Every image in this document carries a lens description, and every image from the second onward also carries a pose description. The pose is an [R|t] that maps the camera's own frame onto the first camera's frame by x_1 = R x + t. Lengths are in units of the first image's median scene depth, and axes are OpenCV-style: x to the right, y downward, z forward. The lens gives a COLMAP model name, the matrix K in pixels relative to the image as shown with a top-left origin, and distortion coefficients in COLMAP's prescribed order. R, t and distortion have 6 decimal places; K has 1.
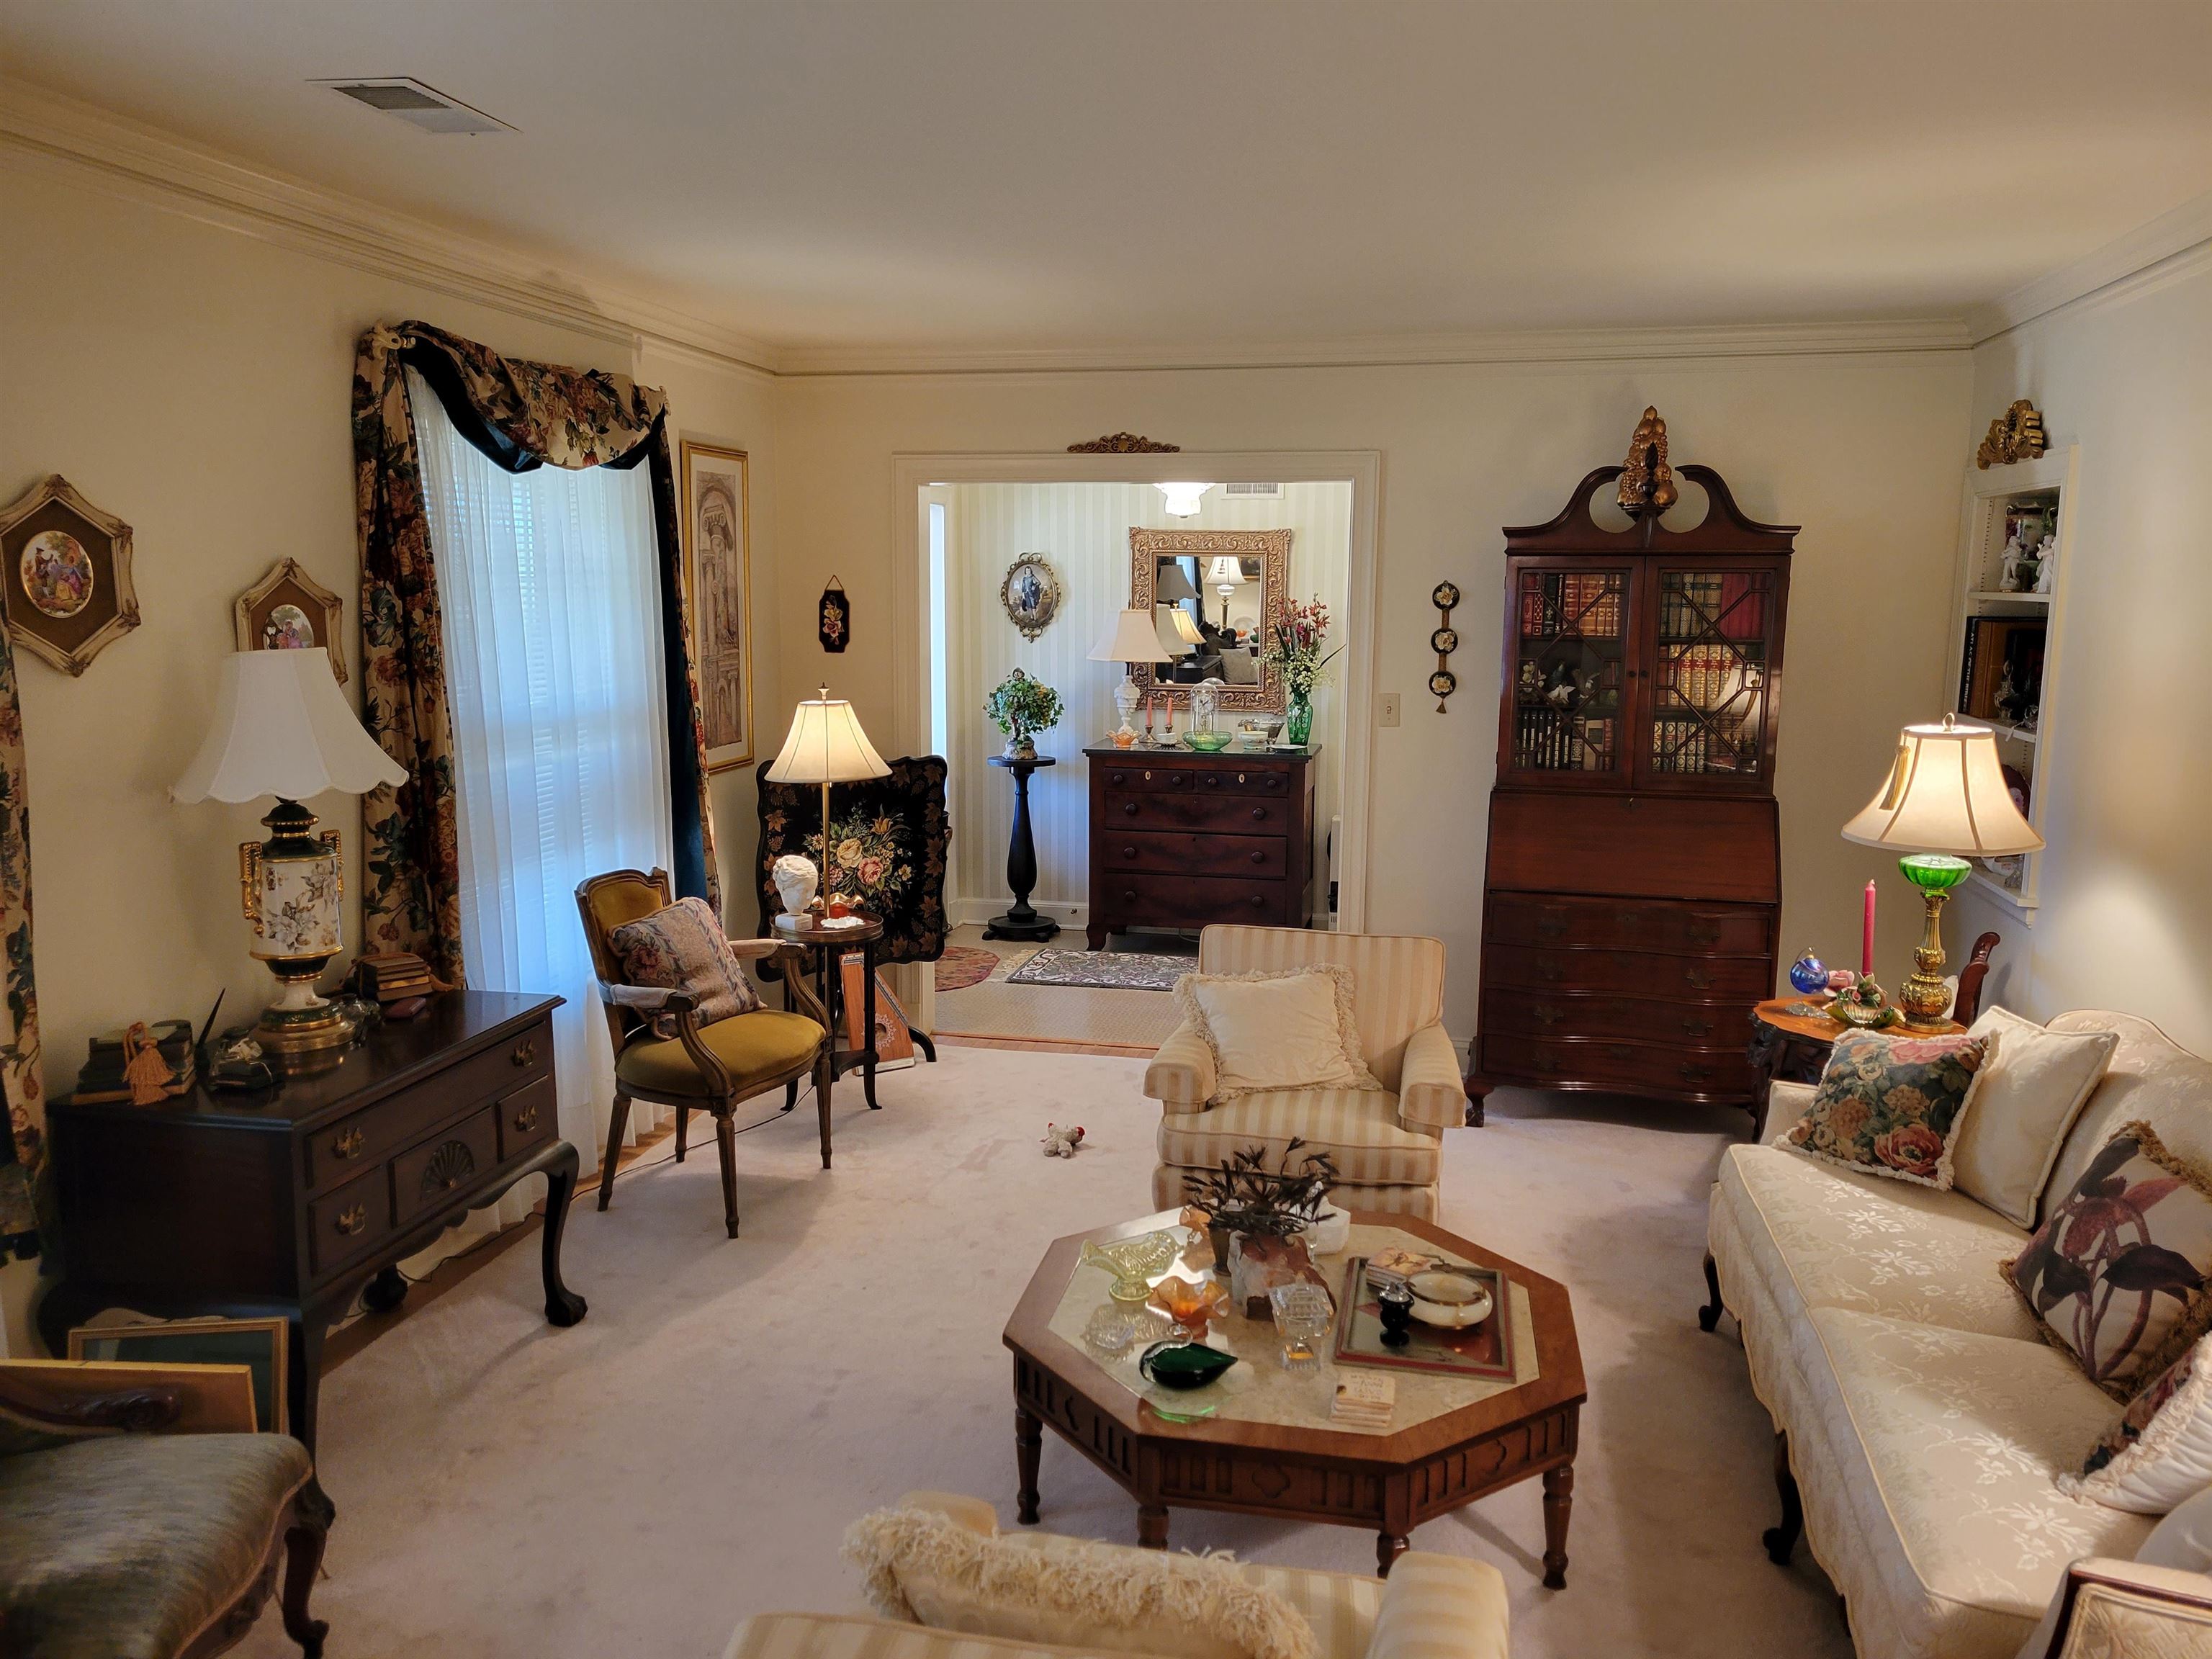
lens RADIAL K [[1677.2, 0, 1105.4], [0, 1677.2, 827.7], [0, 0, 1]] dist [0.045278, -0.009089]
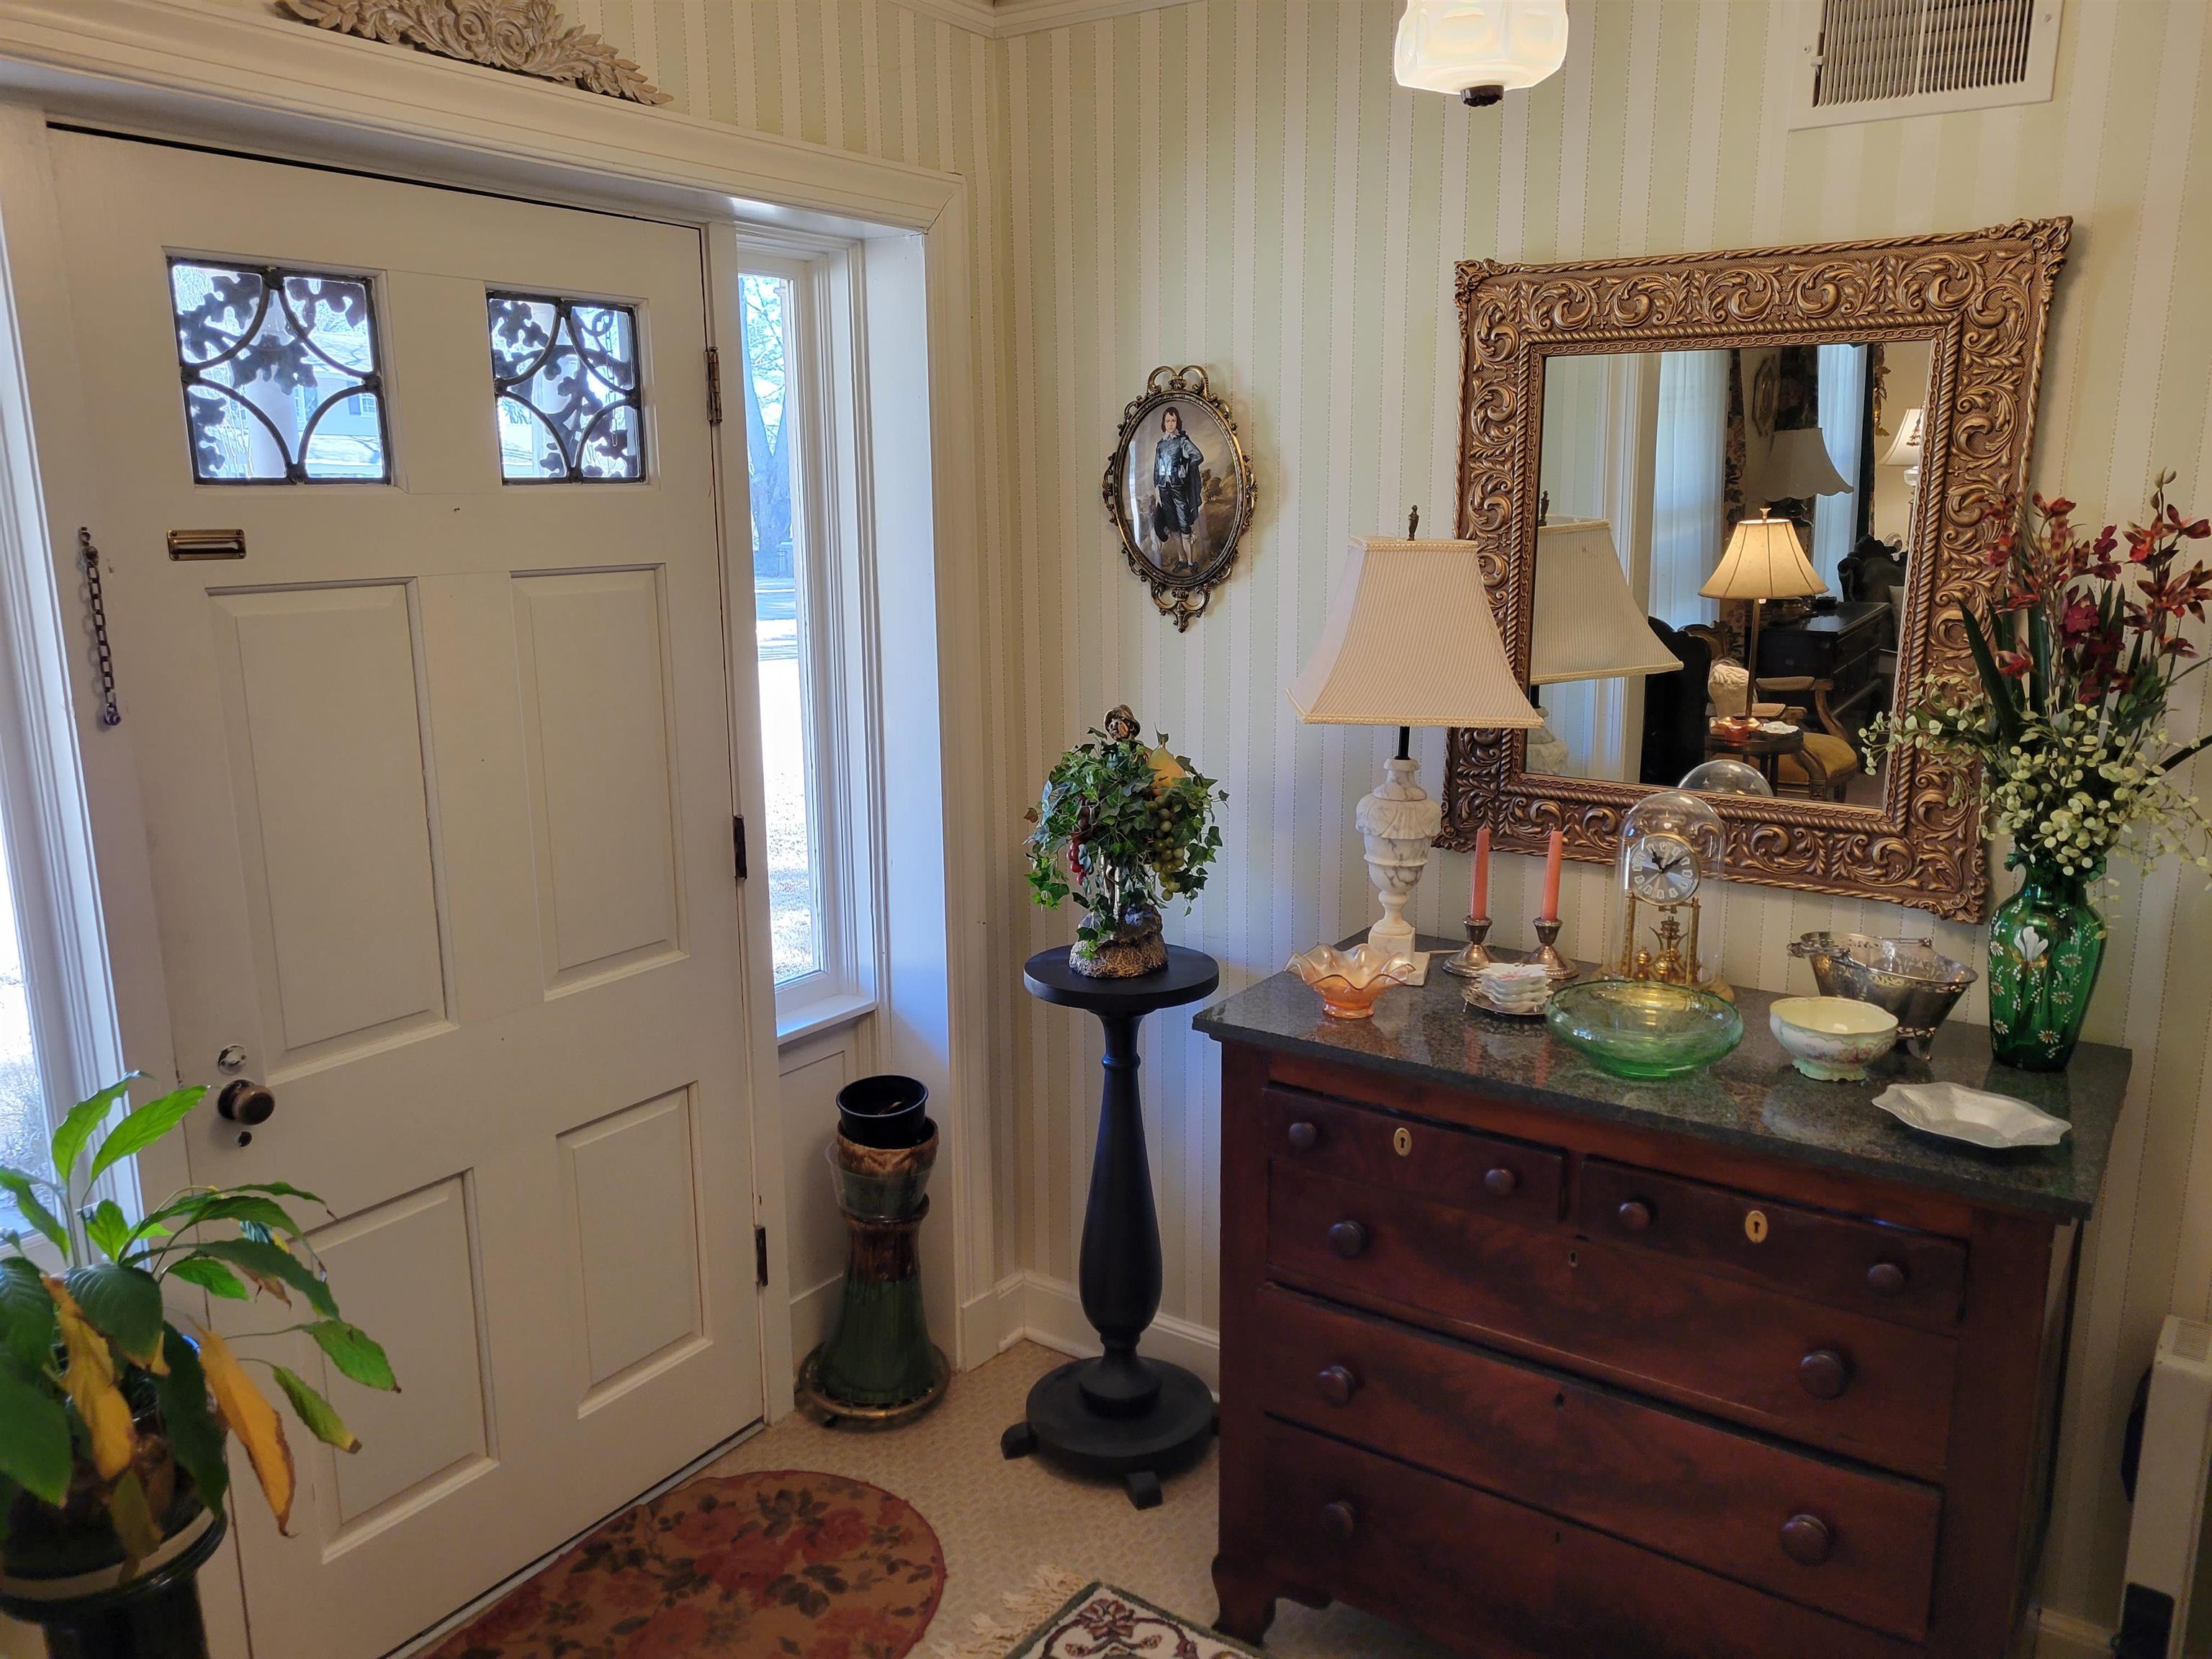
lens RADIAL K [[1677.2, 0, 1112.3], [0, 1677.2, 835.9], [0, 0, 1]] dist [0.045278, -0.009089]
pose [[0.924850, 0.069242, -0.373975, 0.077666], [-0.046054, 0.996441, 0.070599, -0.094561], [0.377532, -0.048070, 0.924748, 0.689109]]
